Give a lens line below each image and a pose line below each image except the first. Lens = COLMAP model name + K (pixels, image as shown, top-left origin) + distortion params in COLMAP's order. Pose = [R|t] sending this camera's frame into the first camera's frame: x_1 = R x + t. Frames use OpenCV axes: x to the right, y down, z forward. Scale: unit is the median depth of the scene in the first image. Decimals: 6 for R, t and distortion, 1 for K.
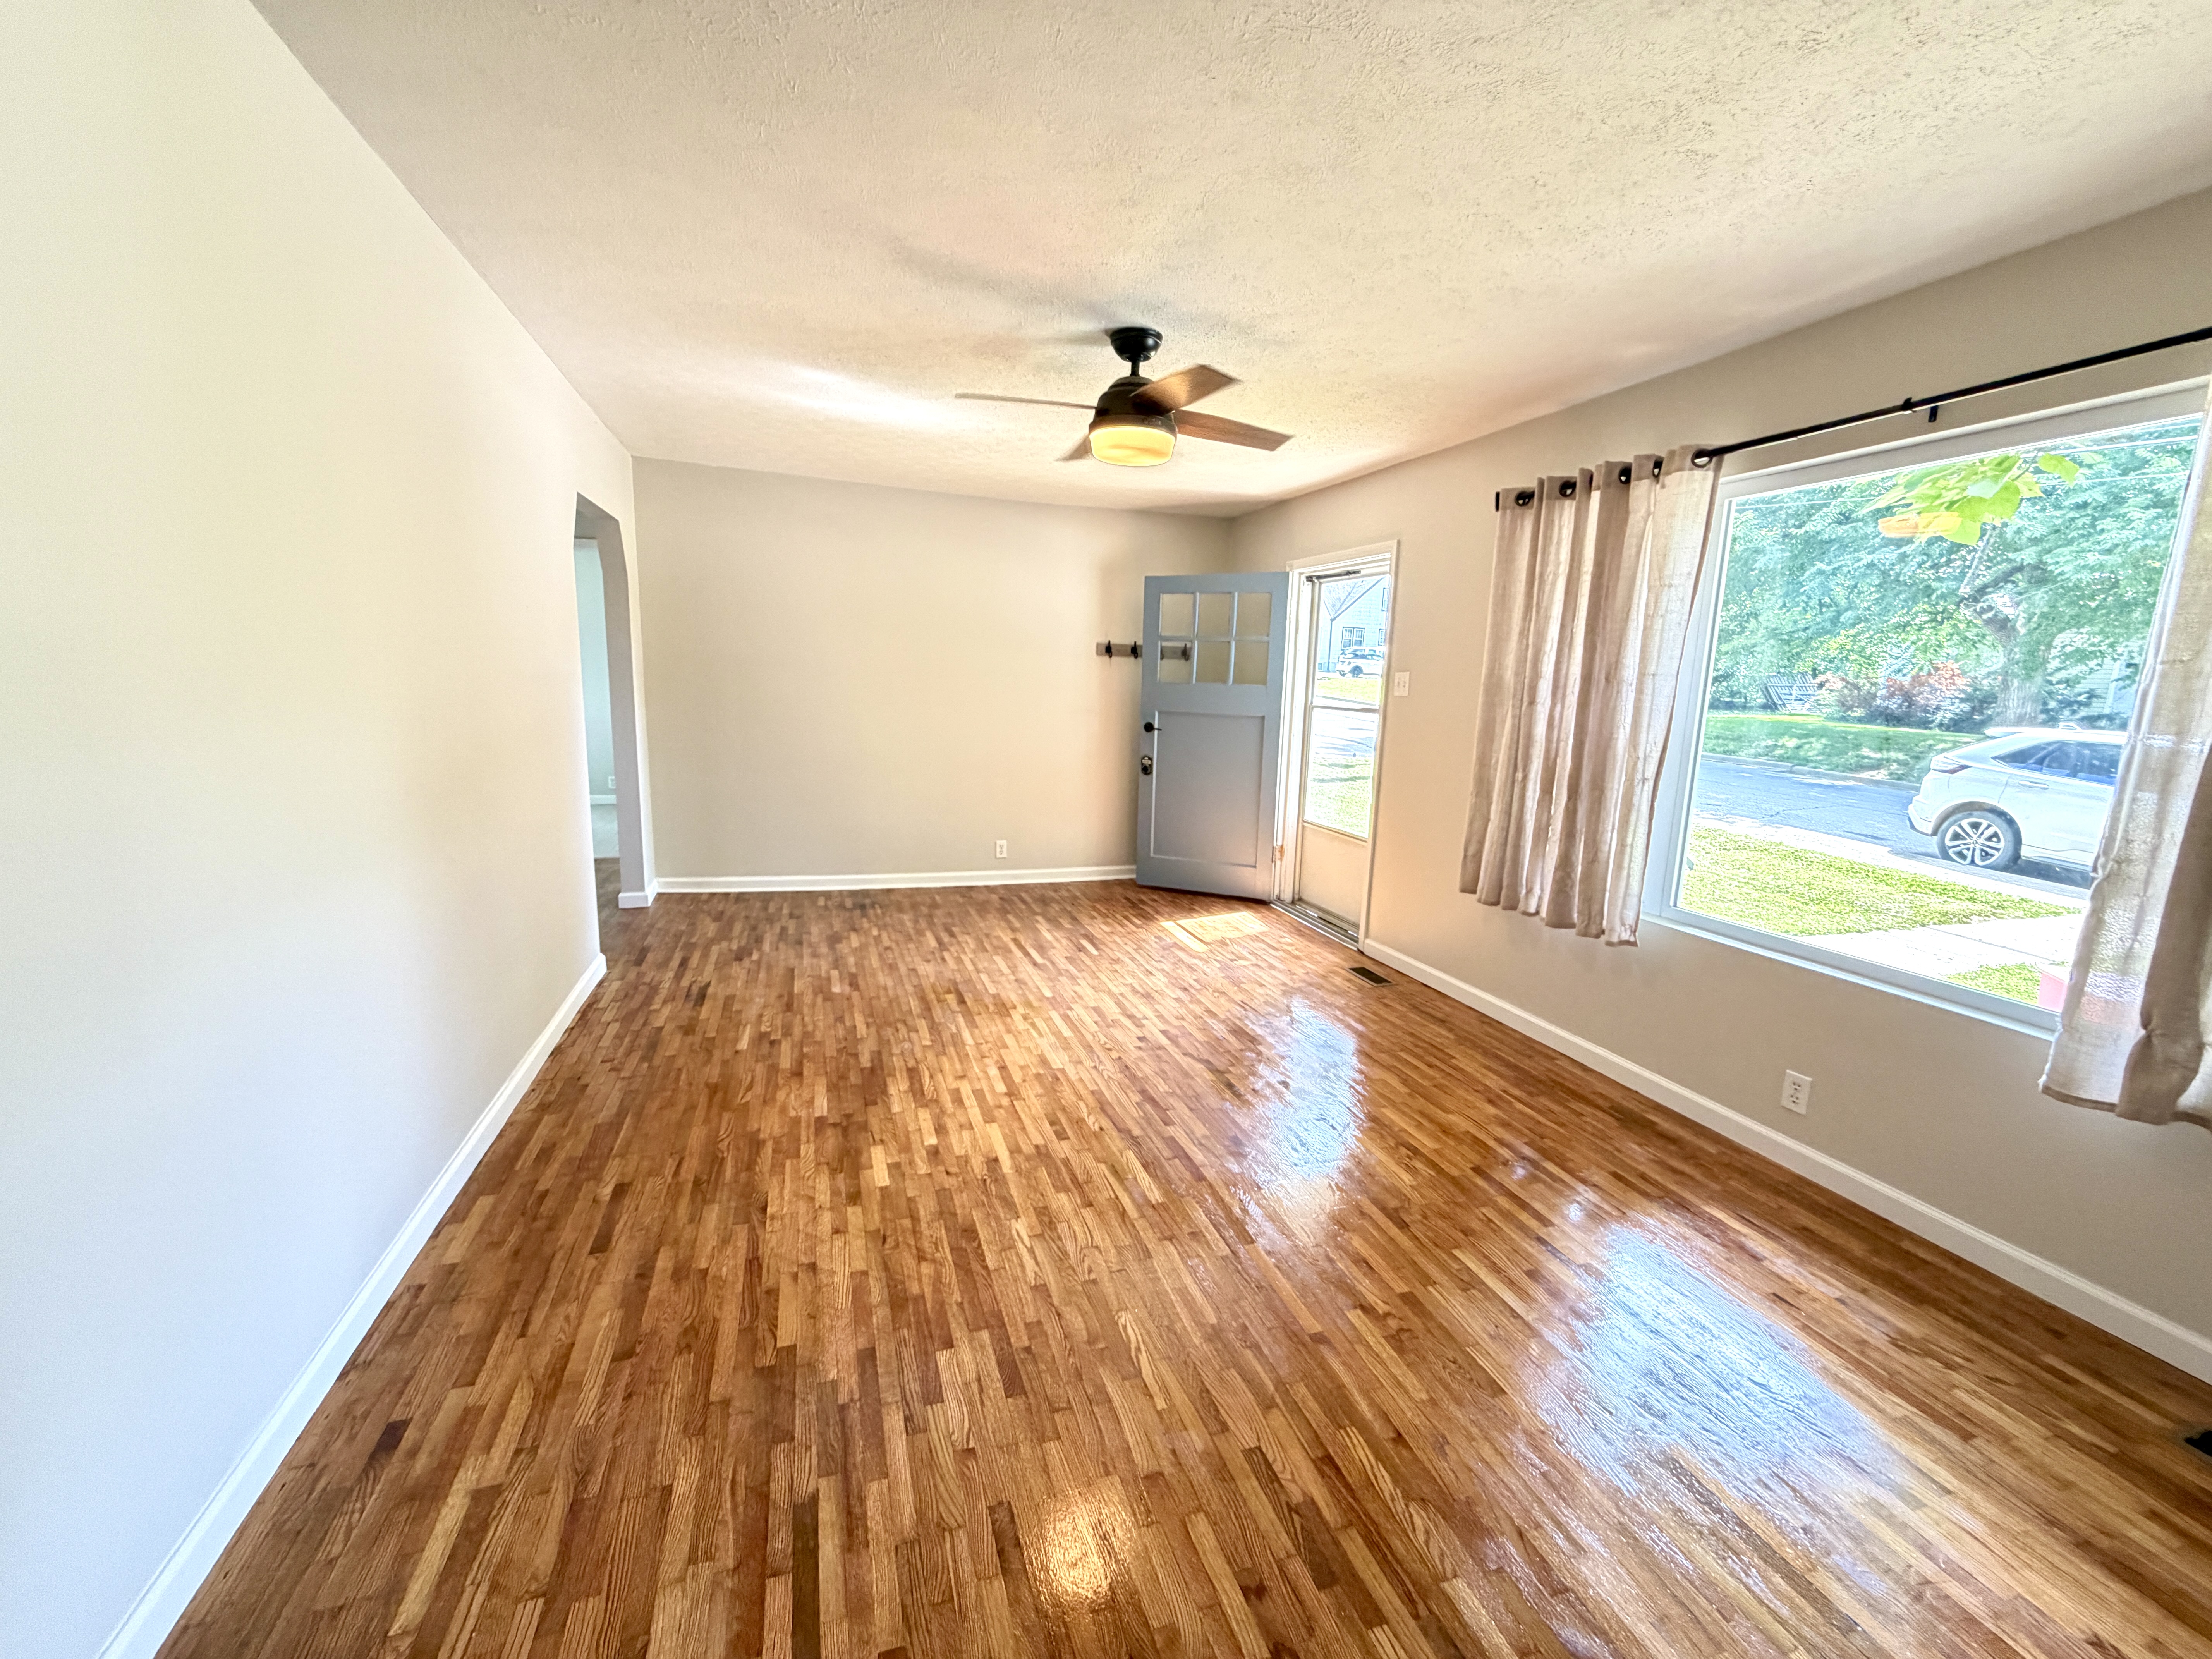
lens RADIAL K [[881.9, 0, 1098.9], [0, 881.9, 825.9], [0, 0, 1]] dist [0.000577, -0.000270]
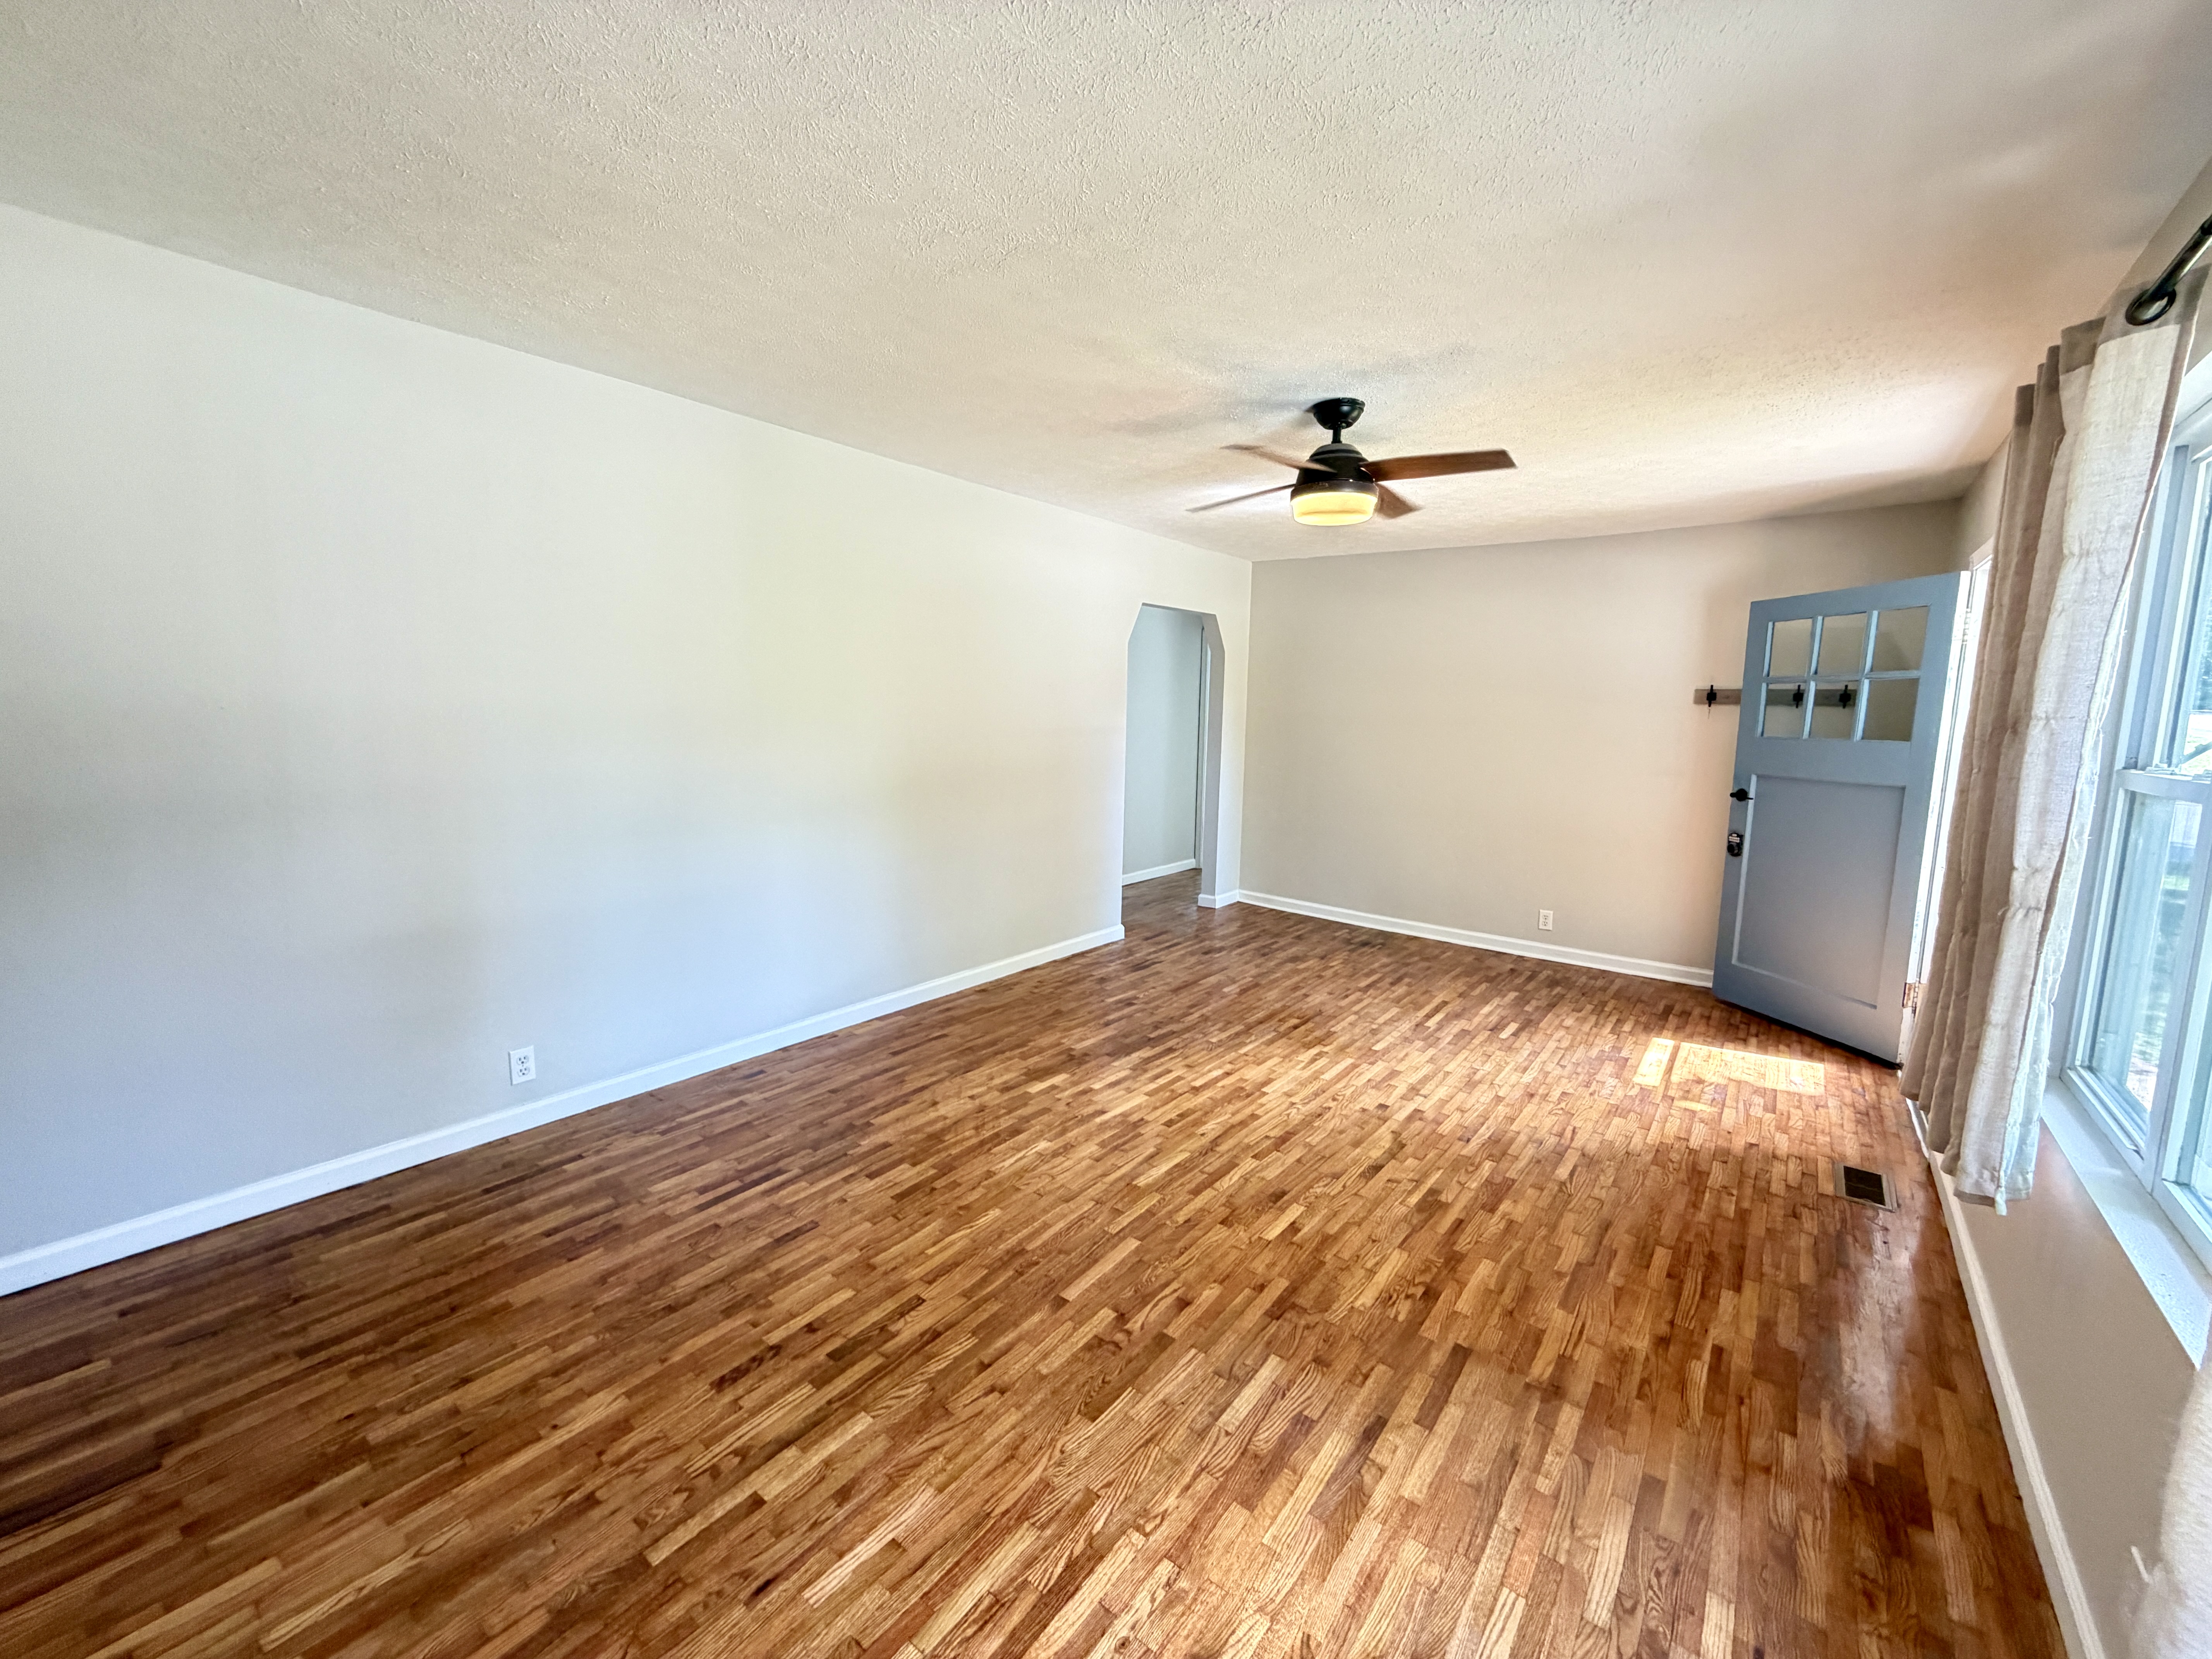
lens RADIAL K [[881.9, 0, 1098.9], [0, 881.9, 825.9], [0, 0, 1]] dist [0.000577, -0.000270]
pose [[0.553842, 0.088051, -0.827953, 0.726346], [-0.140951, 0.989956, 0.010993, -0.027671], [0.820604, 0.110612, 0.560690, 0.210608]]
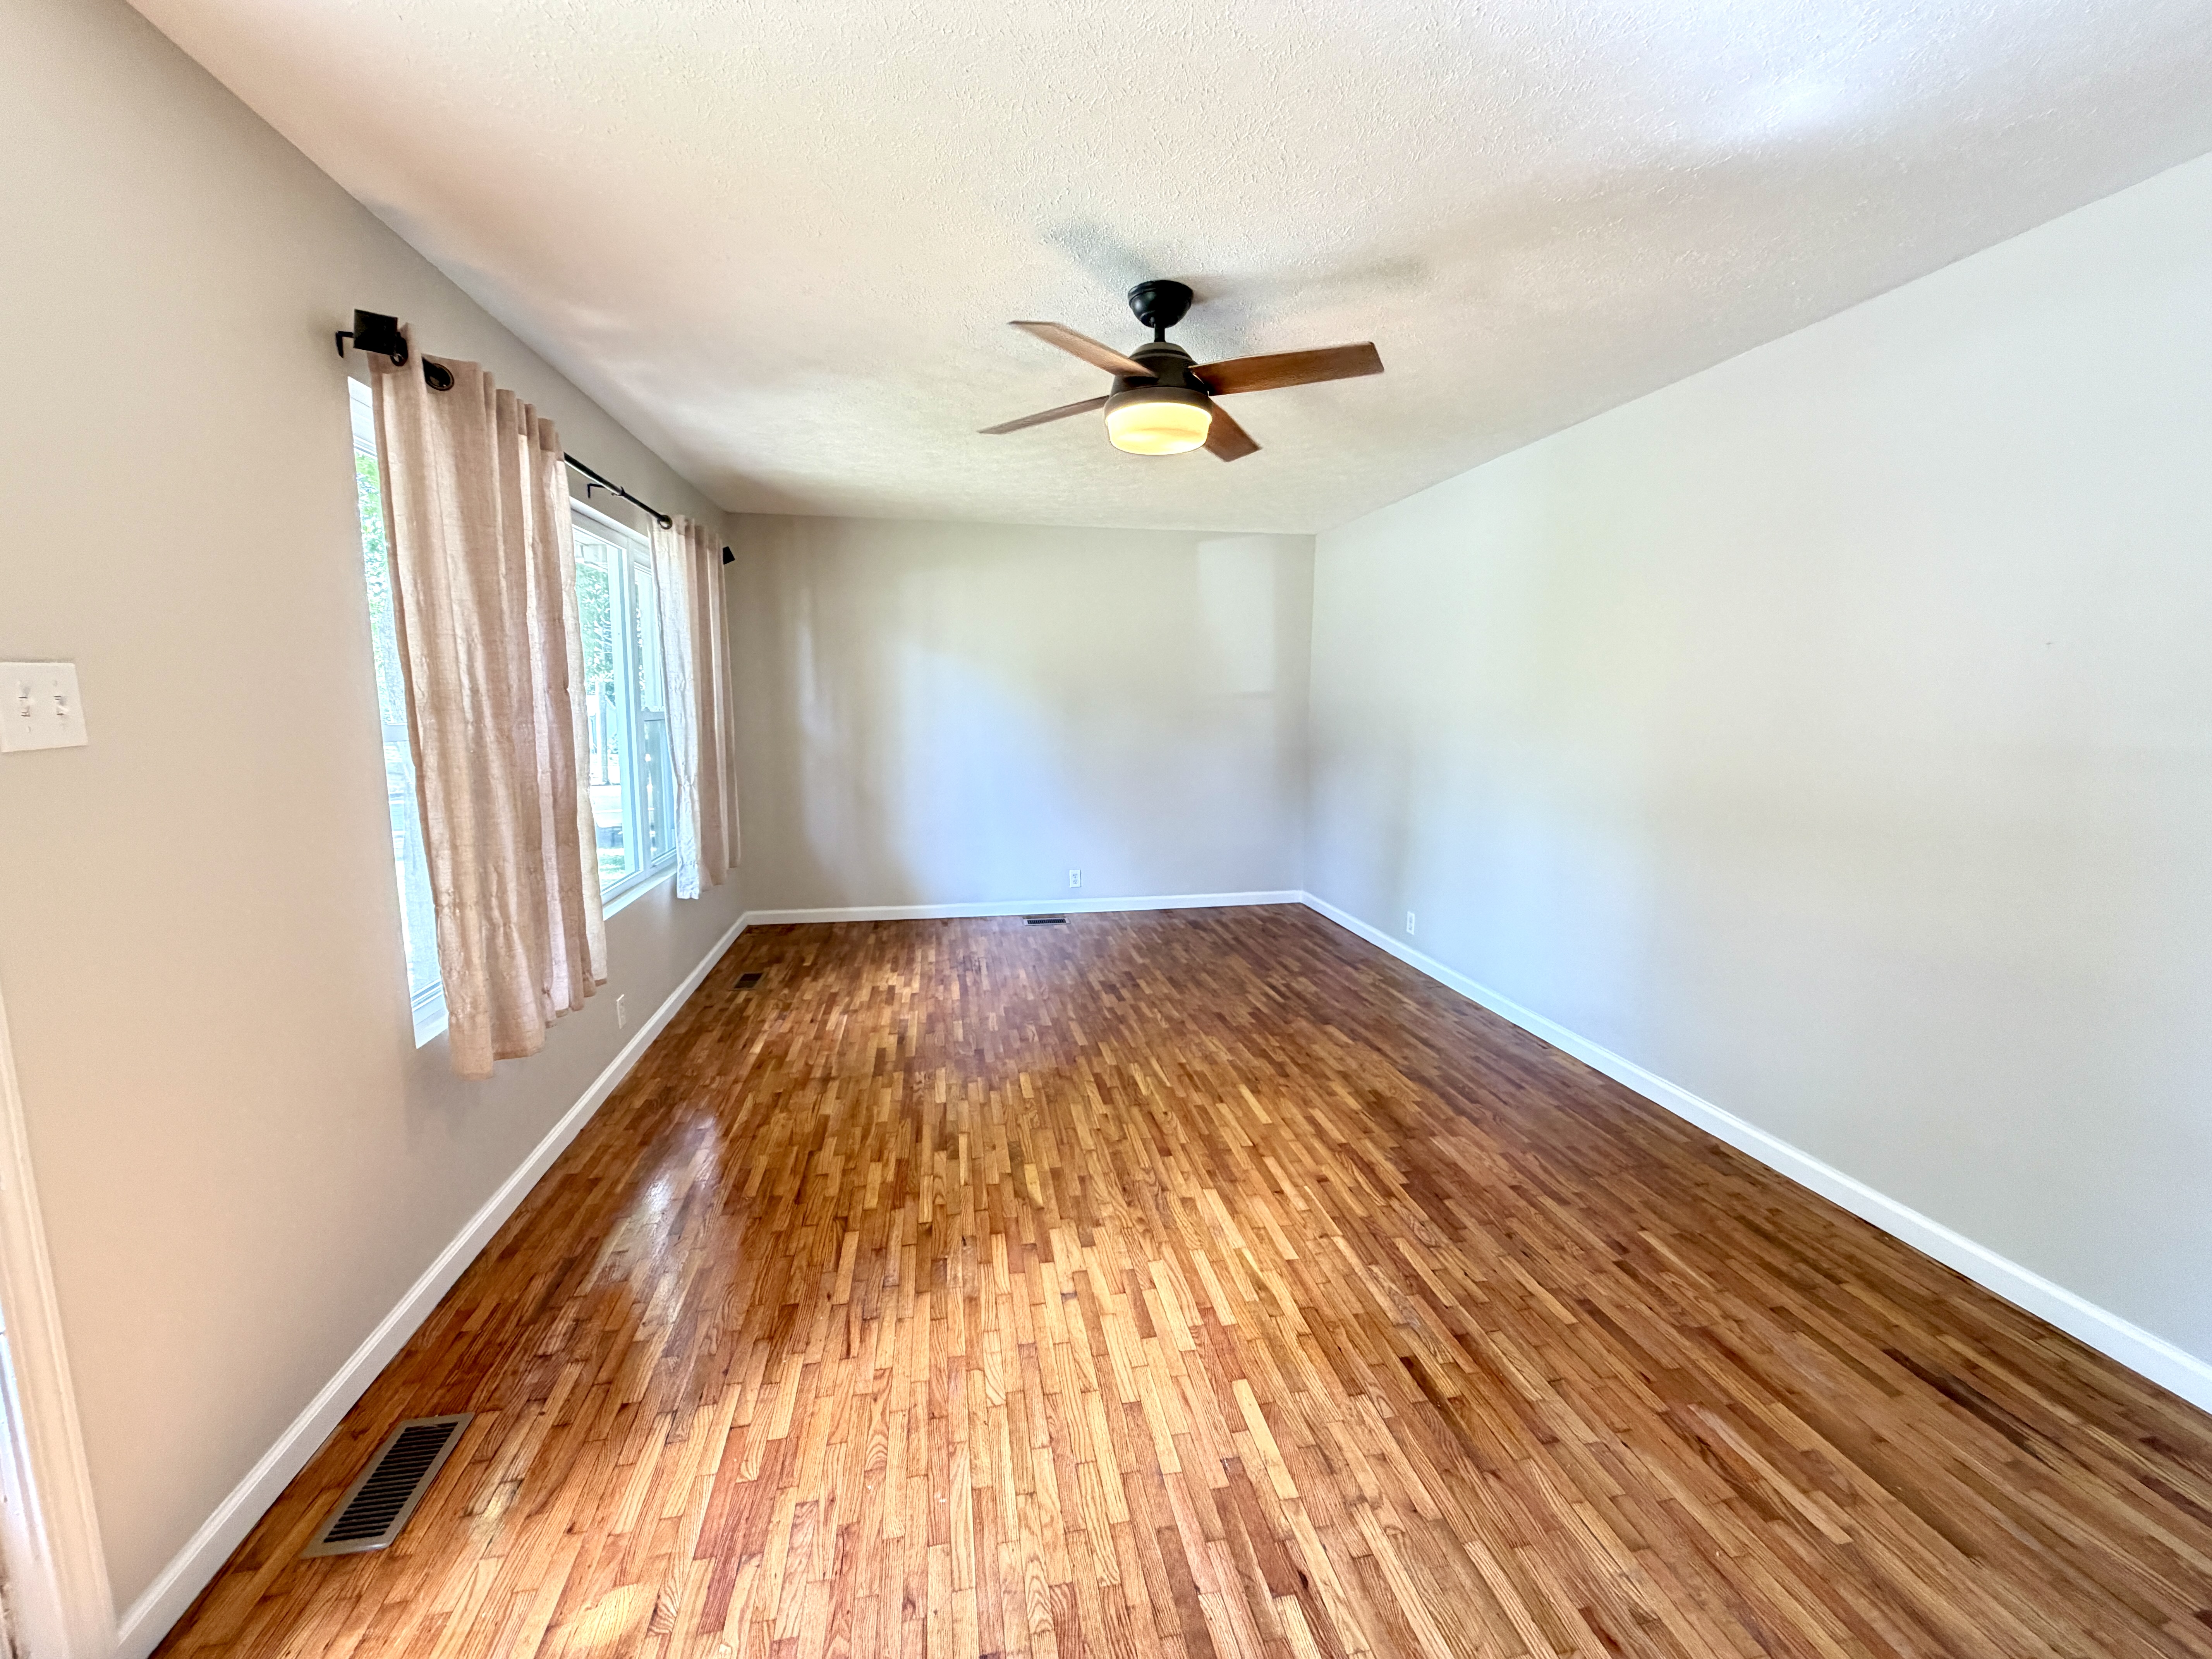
lens RADIAL K [[881.9, 0, 1098.9], [0, 881.9, 825.9], [0, 0, 1]] dist [0.000577, -0.000270]
pose [[-0.990124, -0.057451, 0.127881, -0.030771], [-0.015284, 0.950974, 0.308893, -0.307851], [-0.139358, 0.303888, -0.942460, 1.751060]]
